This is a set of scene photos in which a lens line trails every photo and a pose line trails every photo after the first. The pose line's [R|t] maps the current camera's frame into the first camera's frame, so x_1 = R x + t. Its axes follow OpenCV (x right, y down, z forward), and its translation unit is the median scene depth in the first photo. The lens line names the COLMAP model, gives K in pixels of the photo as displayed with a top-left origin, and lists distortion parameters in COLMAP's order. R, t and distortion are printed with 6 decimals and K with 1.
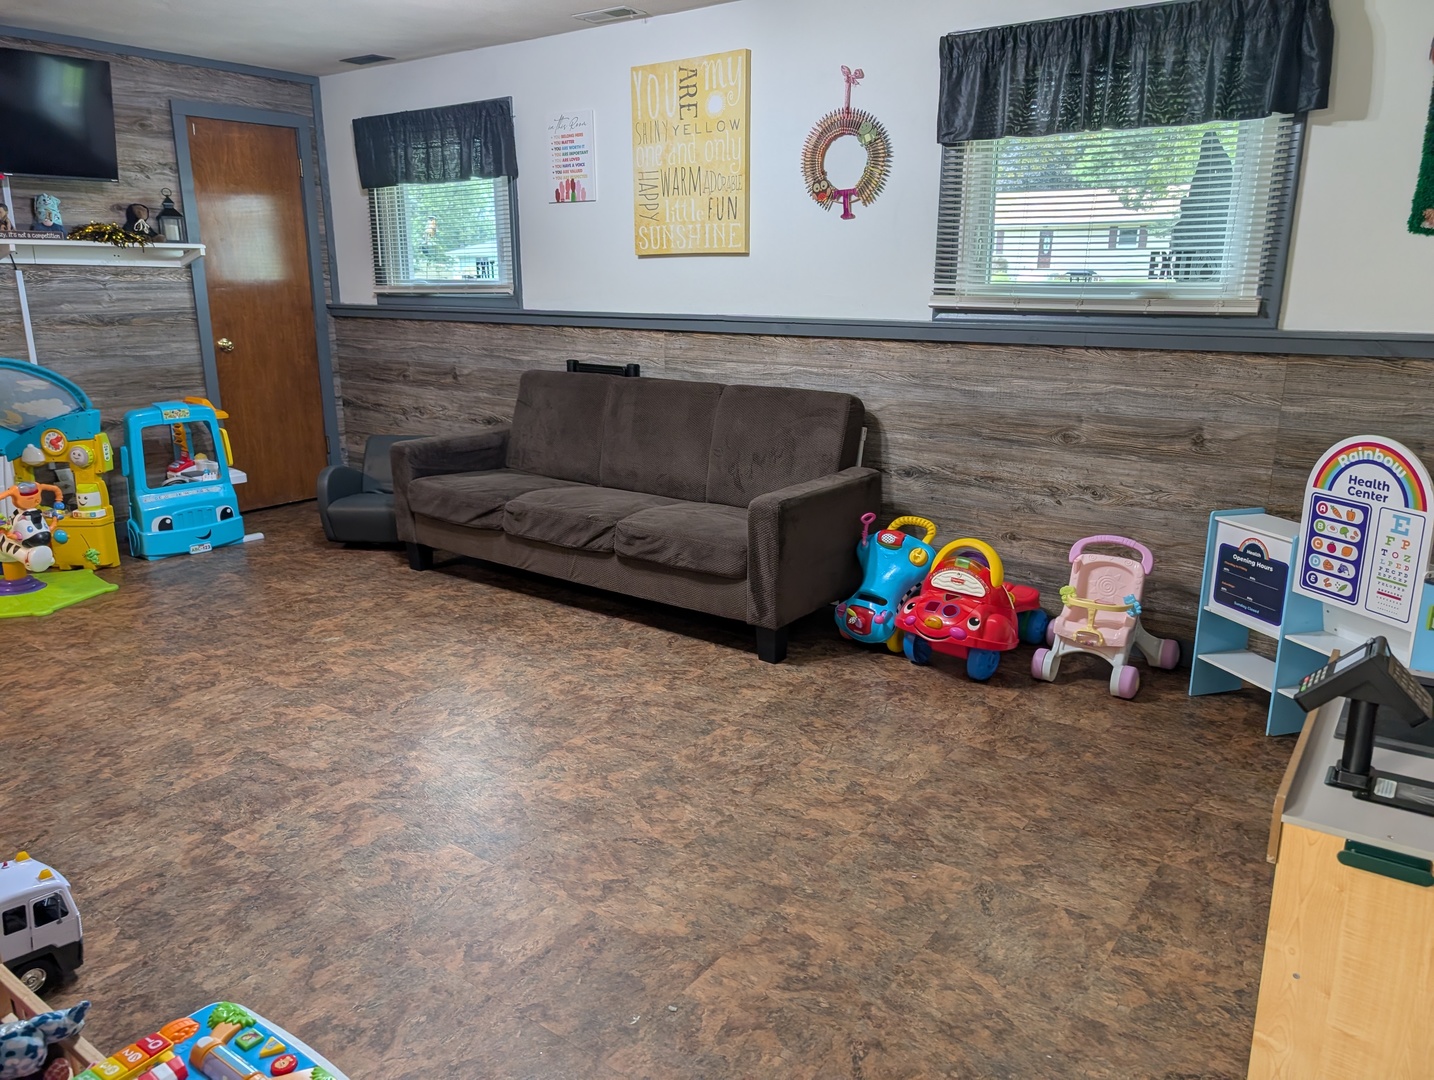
lens RADIAL K [[1036.9, 0, 717.9], [0, 1036.9, 541.3], [0, 0, 1]] dist [0.019890, -0.015369]
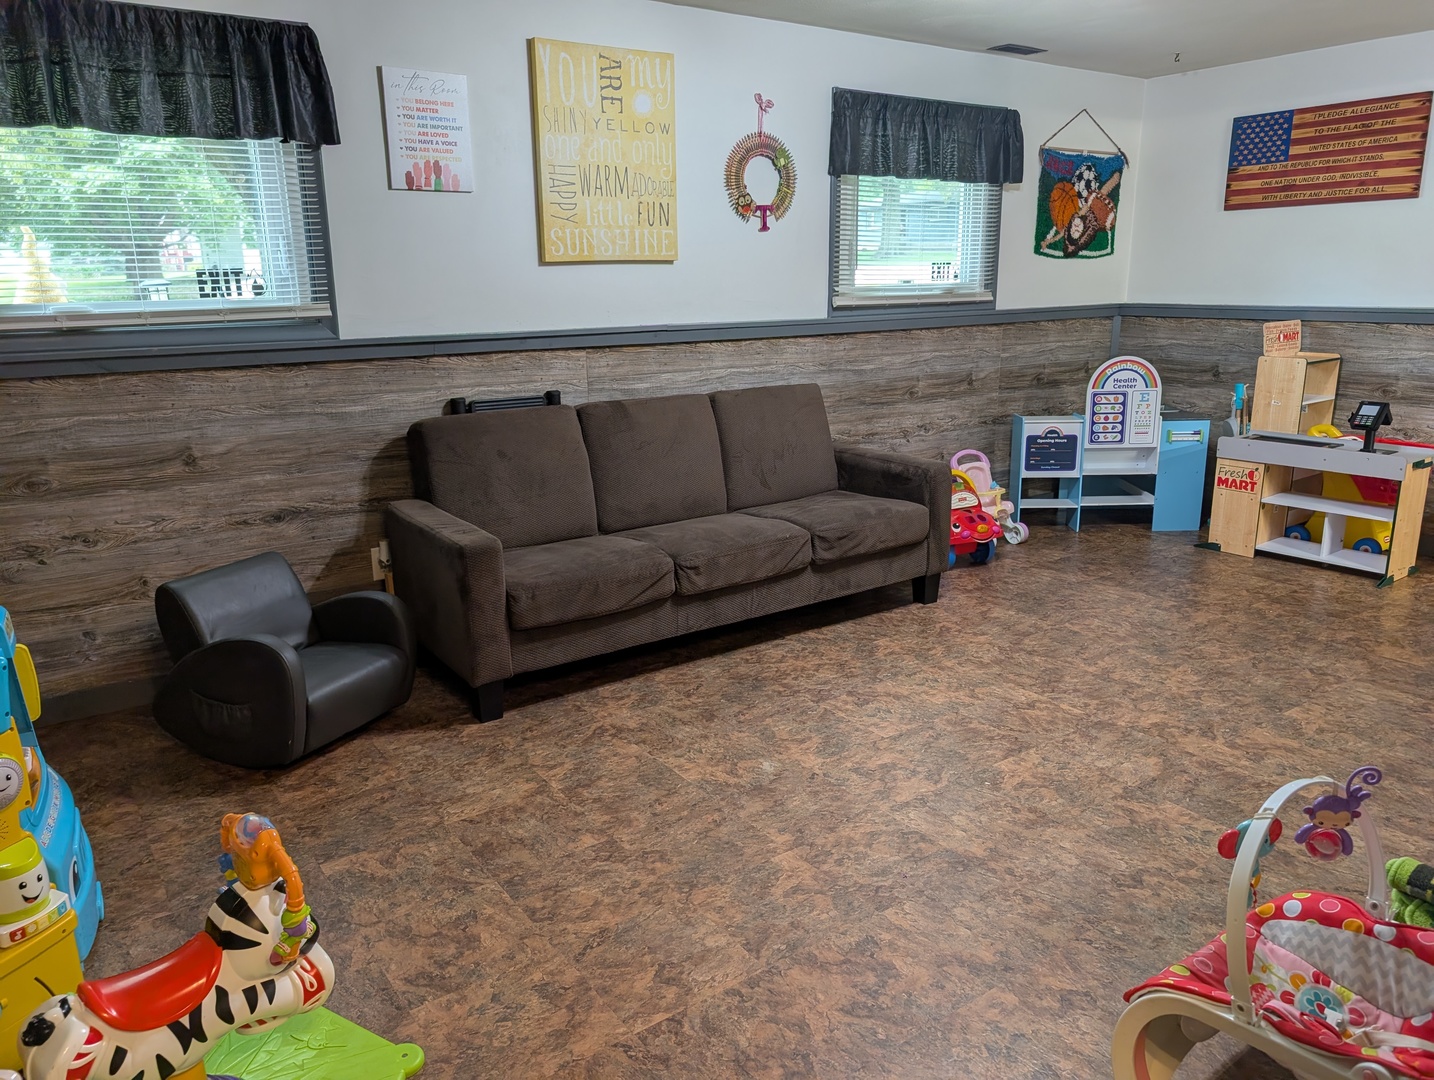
lens RADIAL K [[1036.9, 0, 714.7], [0, 1036.9, 544.3], [0, 0, 1]] dist [0.019890, -0.015369]
pose [[0.307588, -0.239498, 0.920886, -1.017307], [0.253416, 0.953470, 0.163328, -0.188401], [-0.917153, 0.183129, 0.353969, 0.726552]]
